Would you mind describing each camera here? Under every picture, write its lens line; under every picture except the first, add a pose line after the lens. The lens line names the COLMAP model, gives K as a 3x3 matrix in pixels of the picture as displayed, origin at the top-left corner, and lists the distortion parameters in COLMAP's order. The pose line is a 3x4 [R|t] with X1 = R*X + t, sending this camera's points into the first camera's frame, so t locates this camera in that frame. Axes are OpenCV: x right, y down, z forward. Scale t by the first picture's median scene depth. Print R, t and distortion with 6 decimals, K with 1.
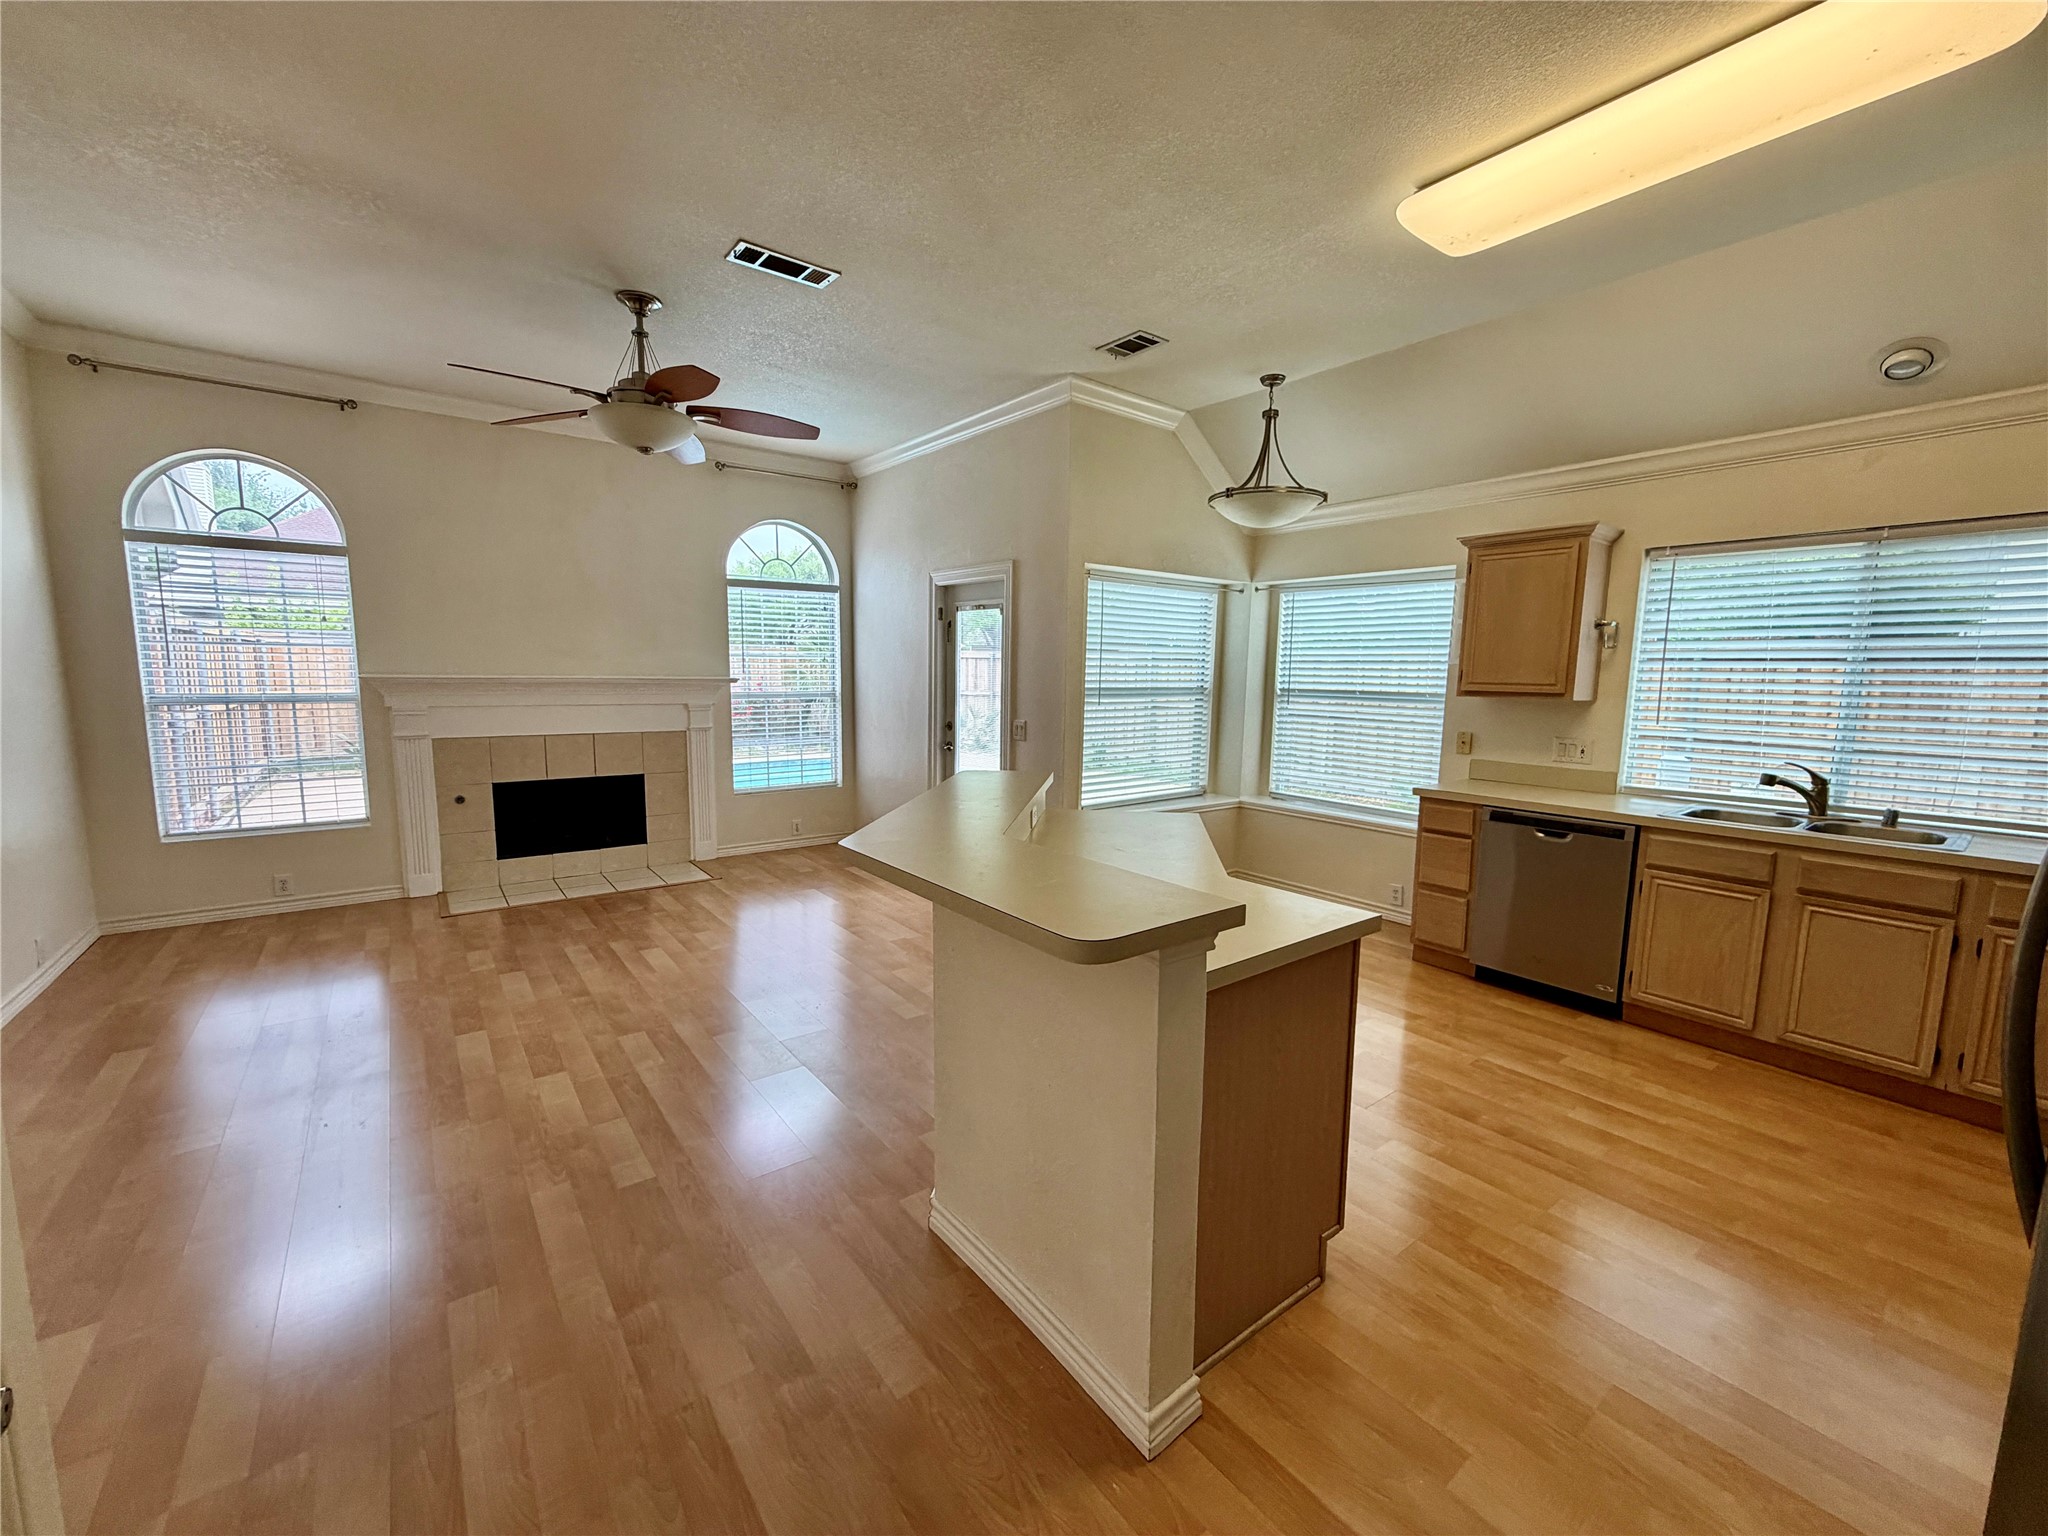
lens RADIAL K [[804.1, 0, 1024.0], [0, 804.1, 768.0], [0, 0, 1]] dist [0.000120, 0.000233]
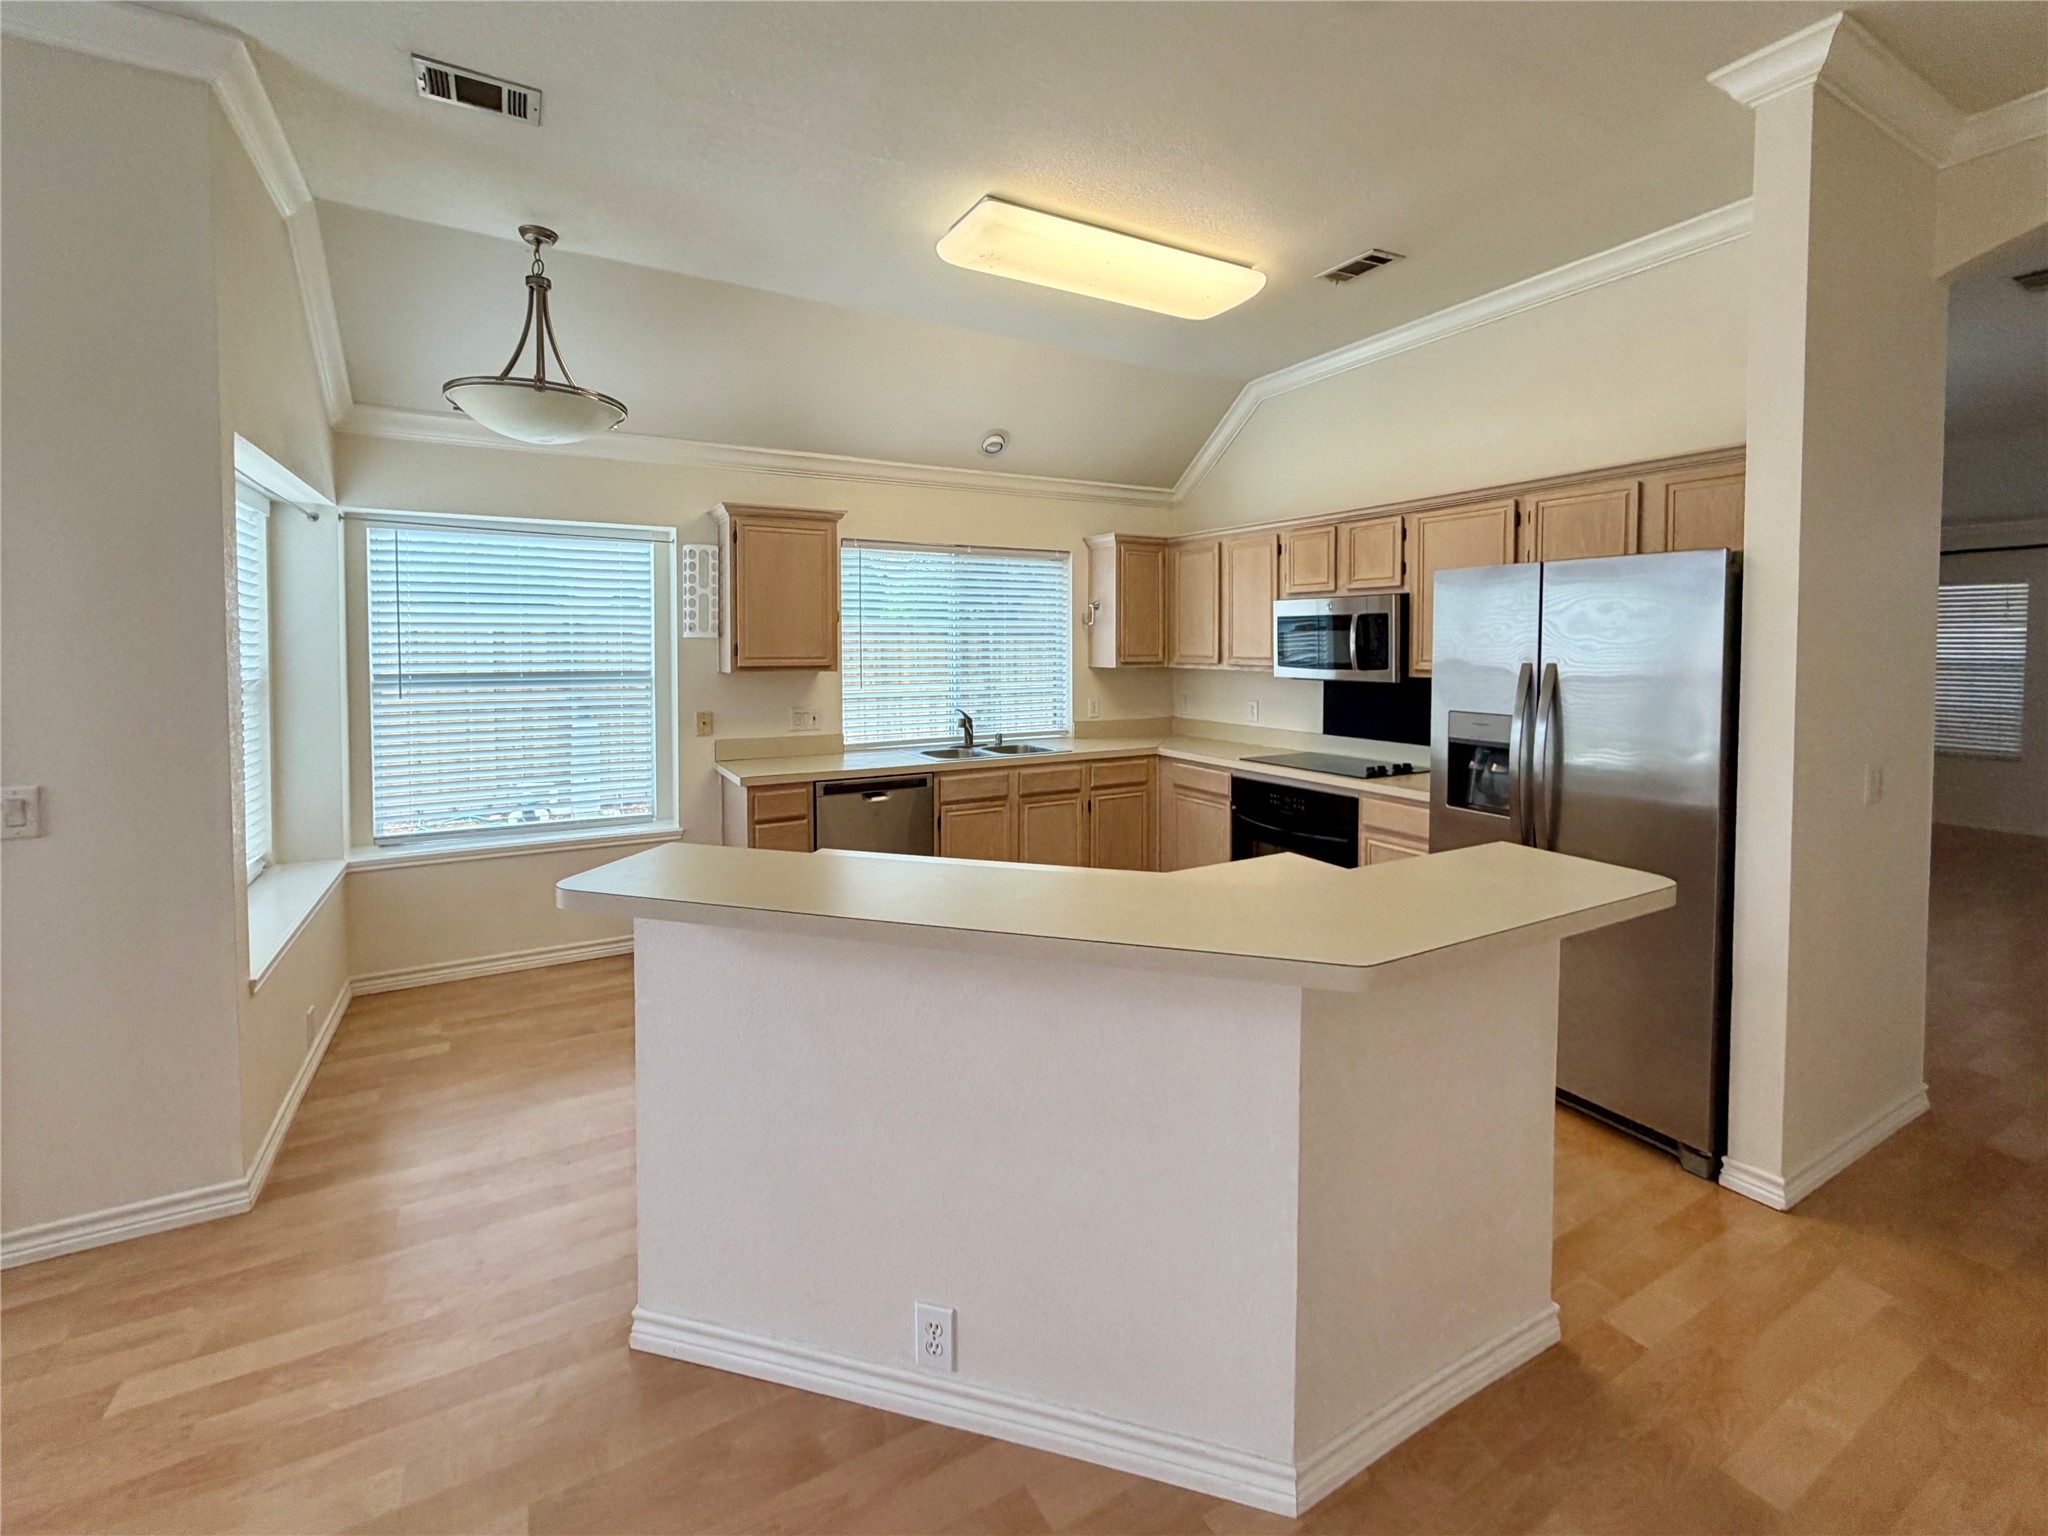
lens RADIAL K [[896.2, 0, 1021.2], [0, 896.2, 669.6], [0, 0, 1]] dist [0.014380, 0.000142]
pose [[0.150701, -0.042724, 0.987656, -0.452813], [0.124144, 0.991975, 0.023969, -0.082015], [-0.980754, 0.118999, 0.154795, 0.556775]]
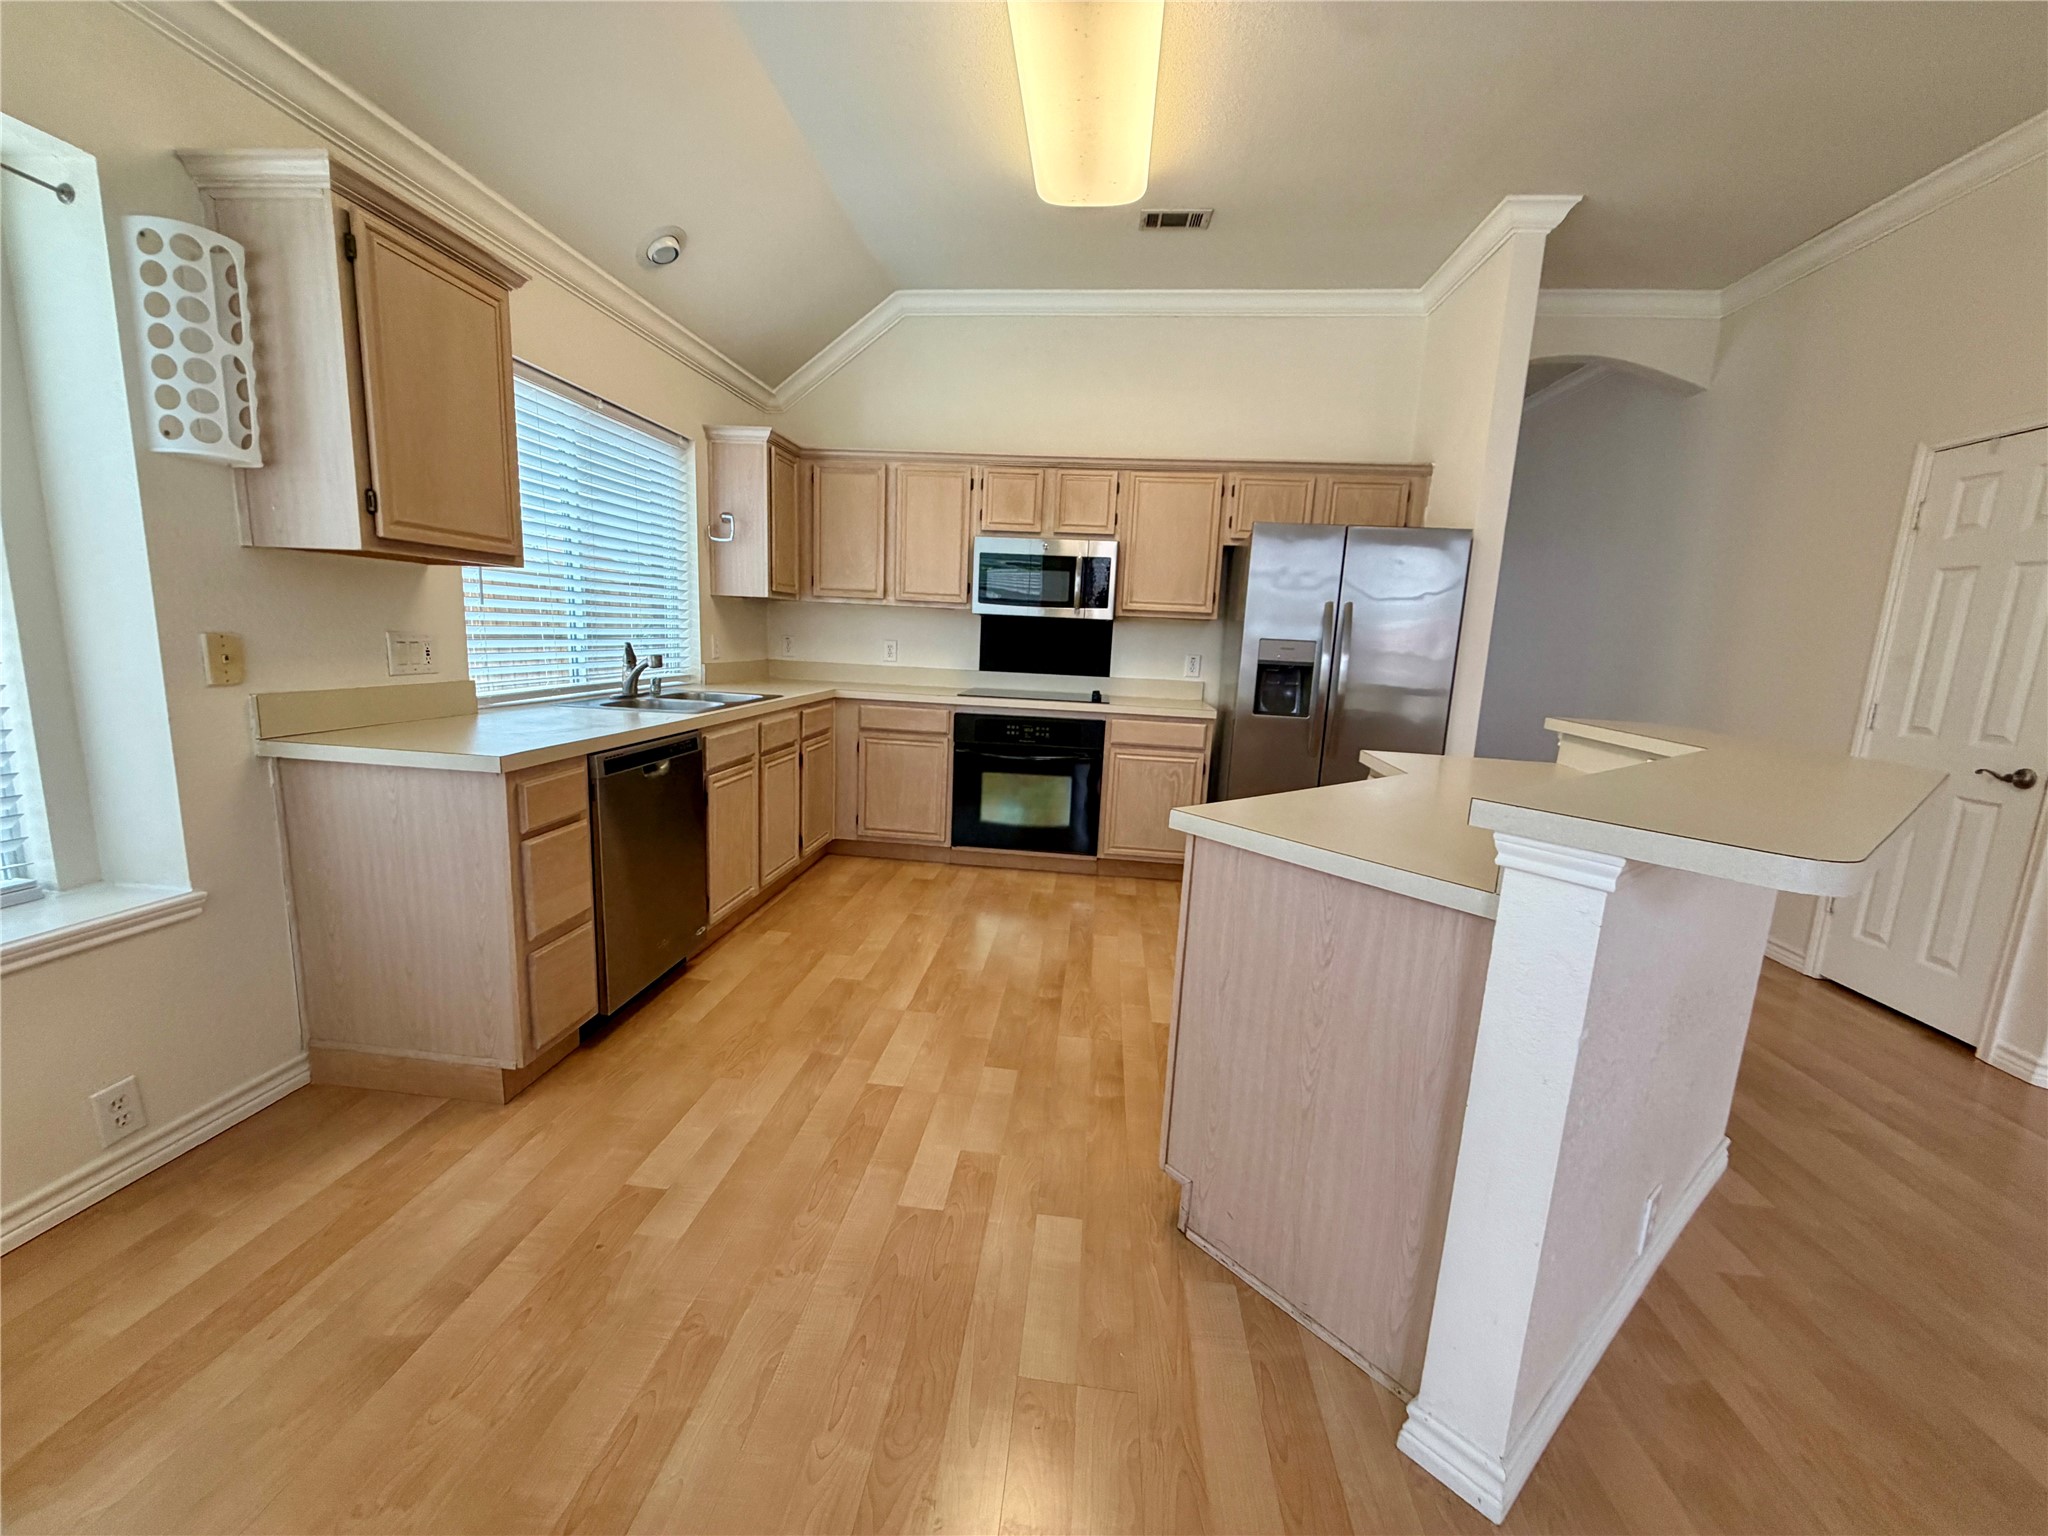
lens RADIAL K [[804.1, 0, 1024.0], [0, 804.1, 768.0], [0, 0, 1]] dist [0.000120, 0.000233]
pose [[-0.716511, -0.164205, 0.677974, -0.043007], [0.028581, 0.964173, 0.263729, -0.085289], [-0.696990, 0.208342, -0.686147, 1.155941]]
